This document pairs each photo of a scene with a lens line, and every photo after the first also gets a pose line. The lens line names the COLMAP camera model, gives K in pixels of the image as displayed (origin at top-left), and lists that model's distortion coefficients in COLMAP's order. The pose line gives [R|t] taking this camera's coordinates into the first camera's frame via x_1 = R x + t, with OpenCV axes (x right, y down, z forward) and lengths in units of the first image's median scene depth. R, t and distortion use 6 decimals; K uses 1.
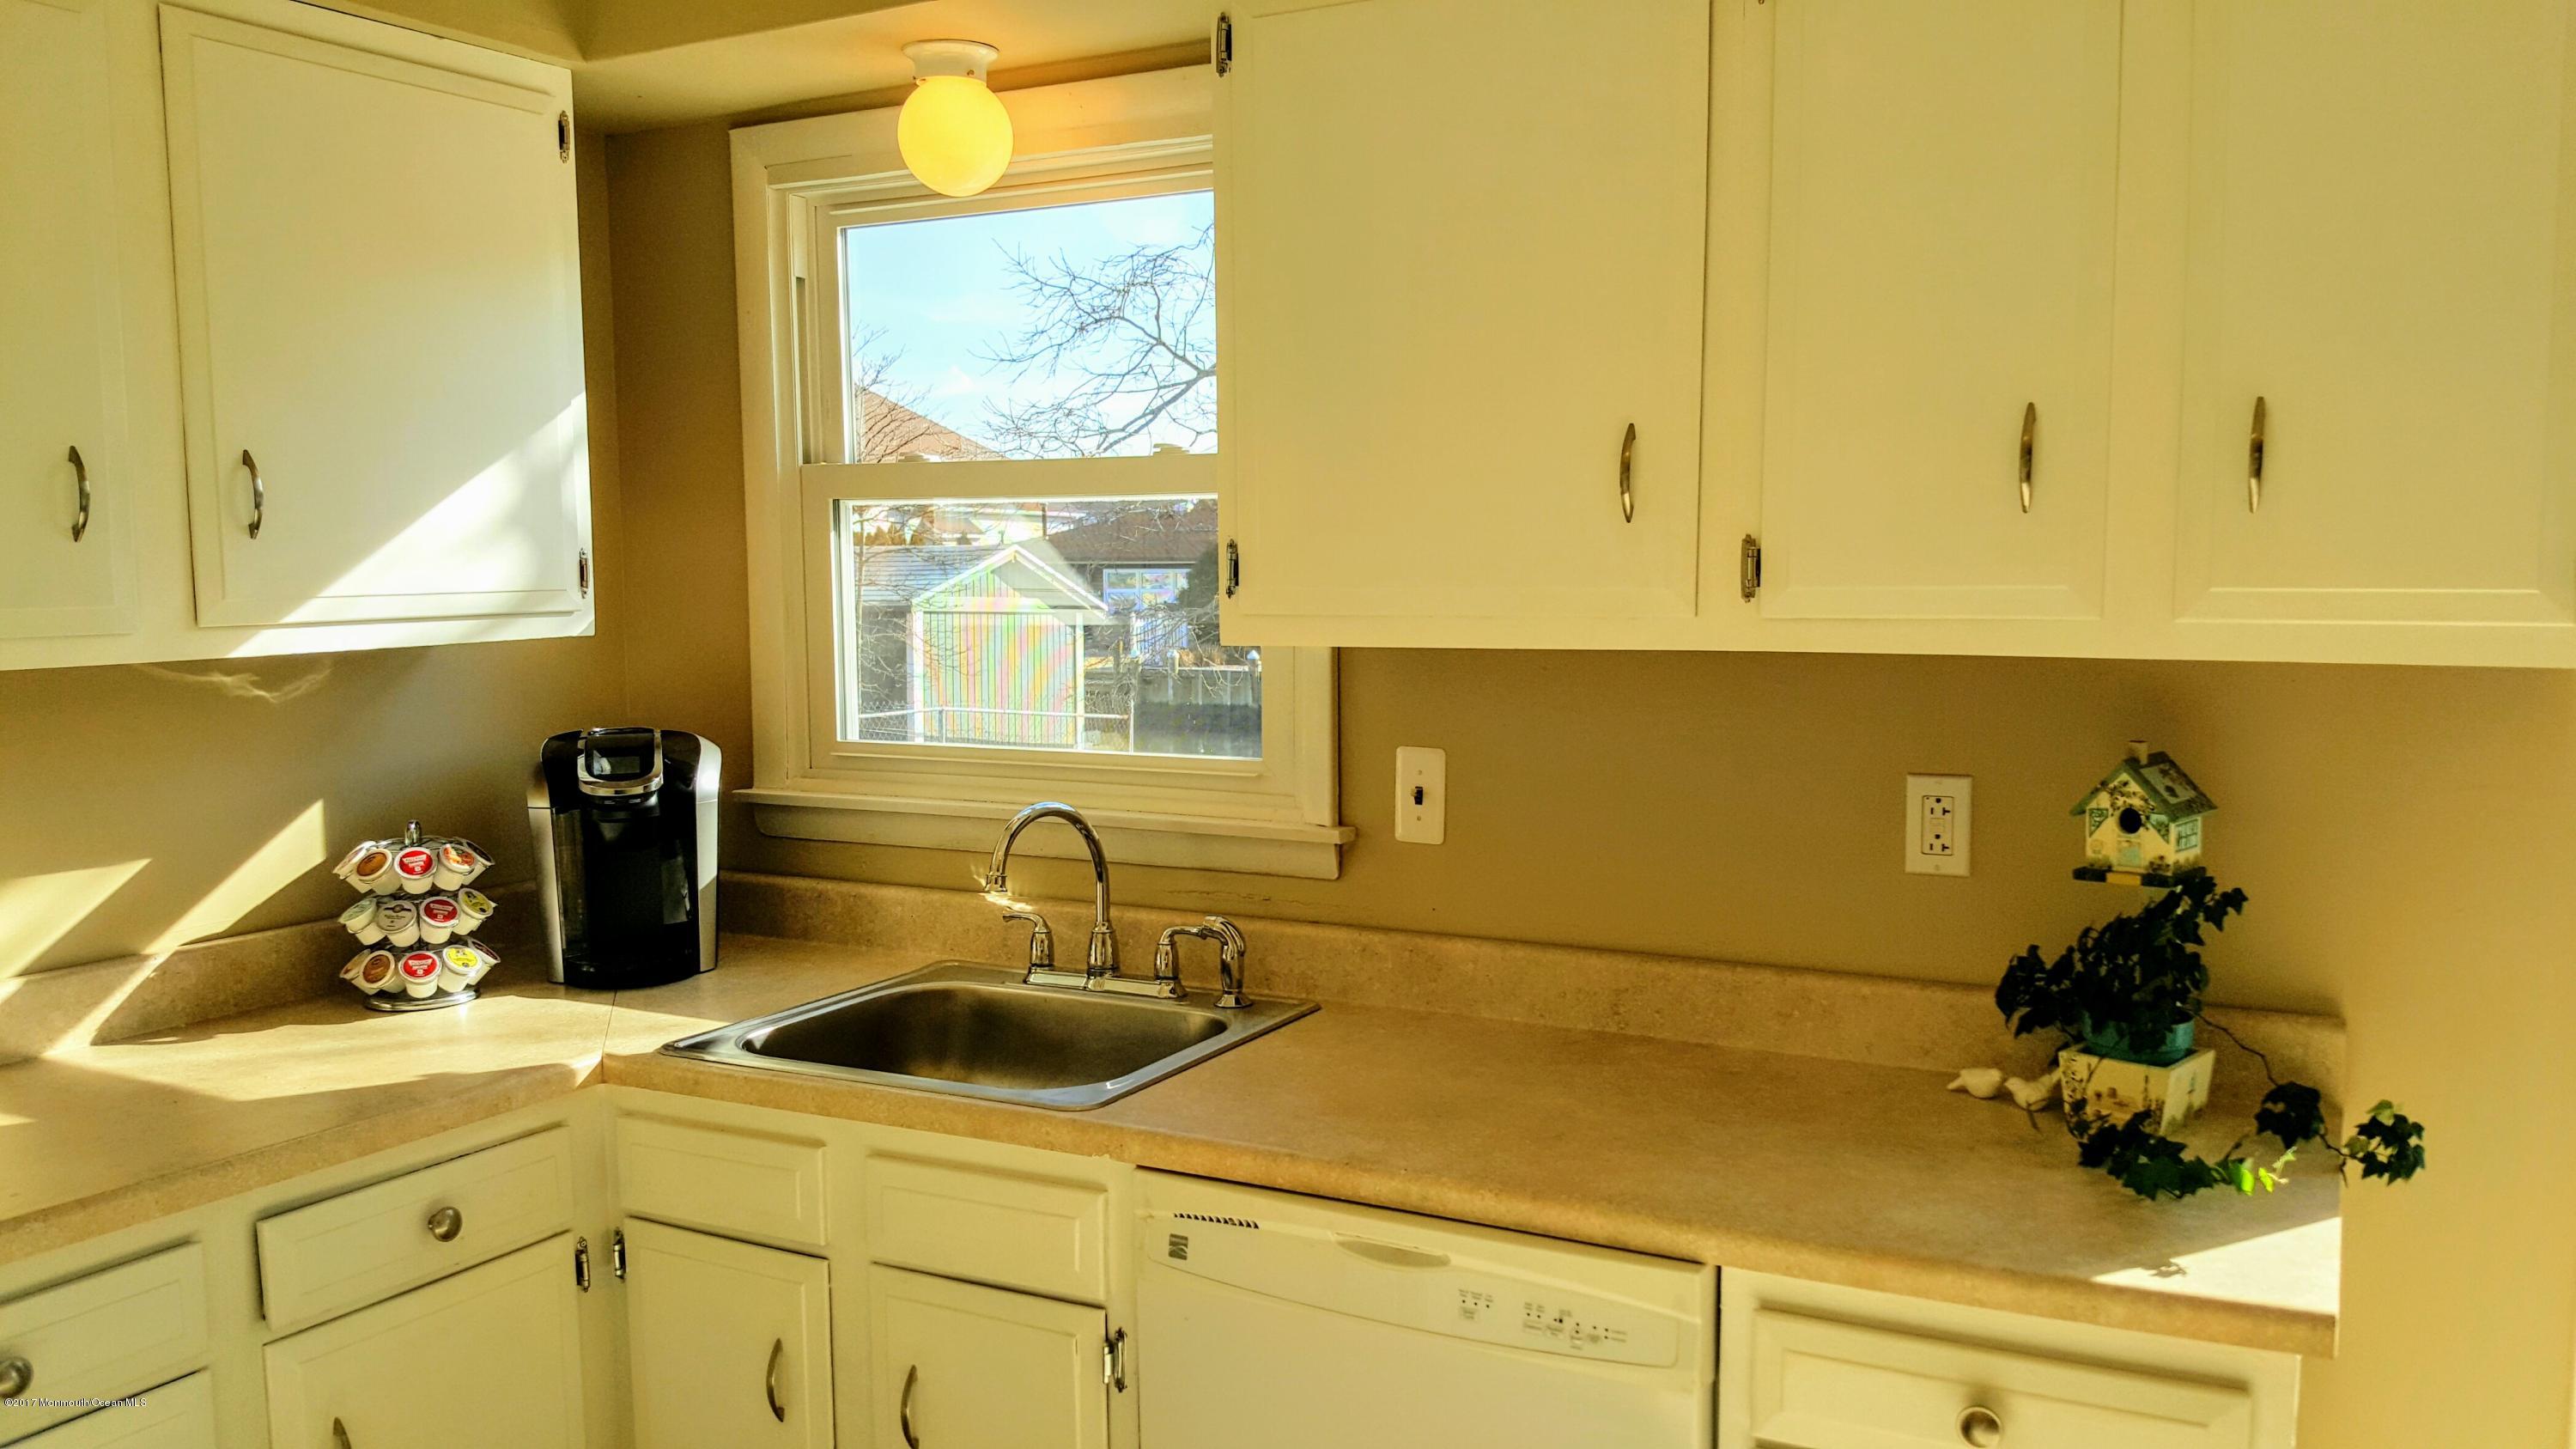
lens RADIAL K [[1957.9, 0, 1287.5], [0, 1957.9, 756.5], [0, 0, 1]] dist [0.204709, -0.415000]
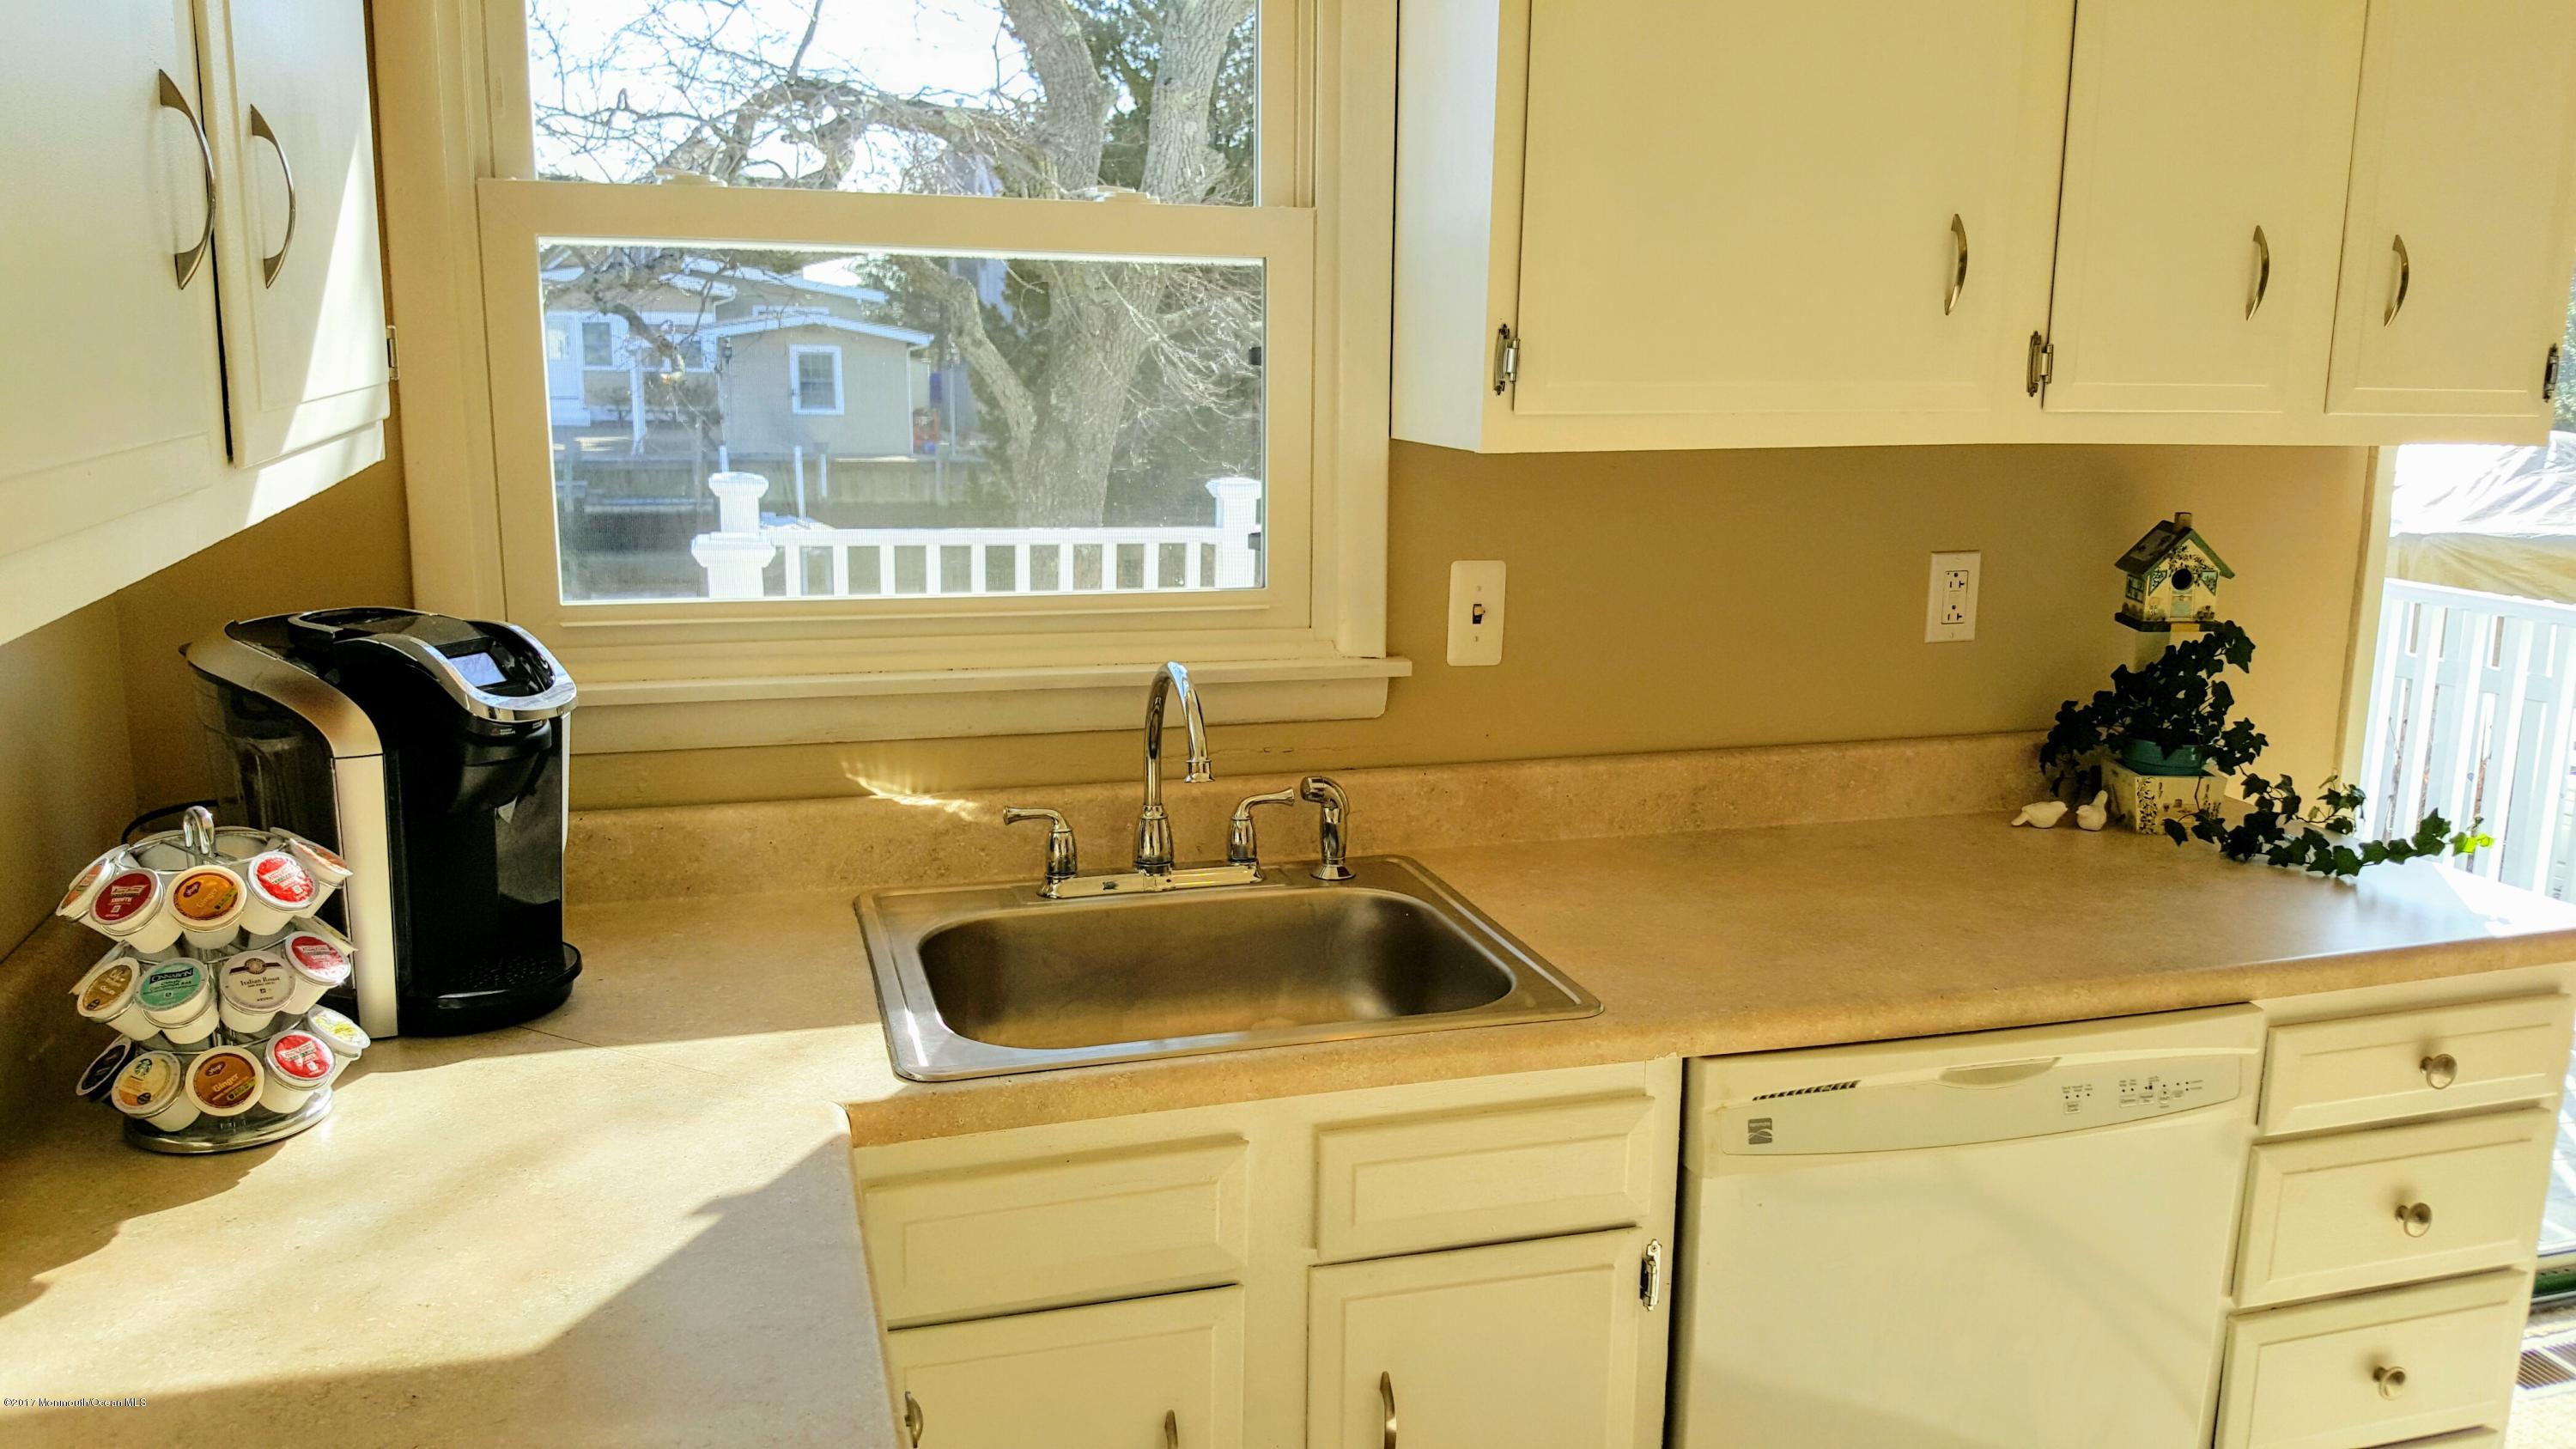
lens RADIAL K [[2024.1, 0, 1143.9], [0, 2024.1, 760.1], [0, 0, 1]] dist [0.217308, -0.466841]
pose [[0.688628, -0.133518, 0.712716, -0.780982], [0.051674, 0.989438, 0.135430, -0.052700], [-0.723271, -0.056432, 0.688255, 0.496377]]
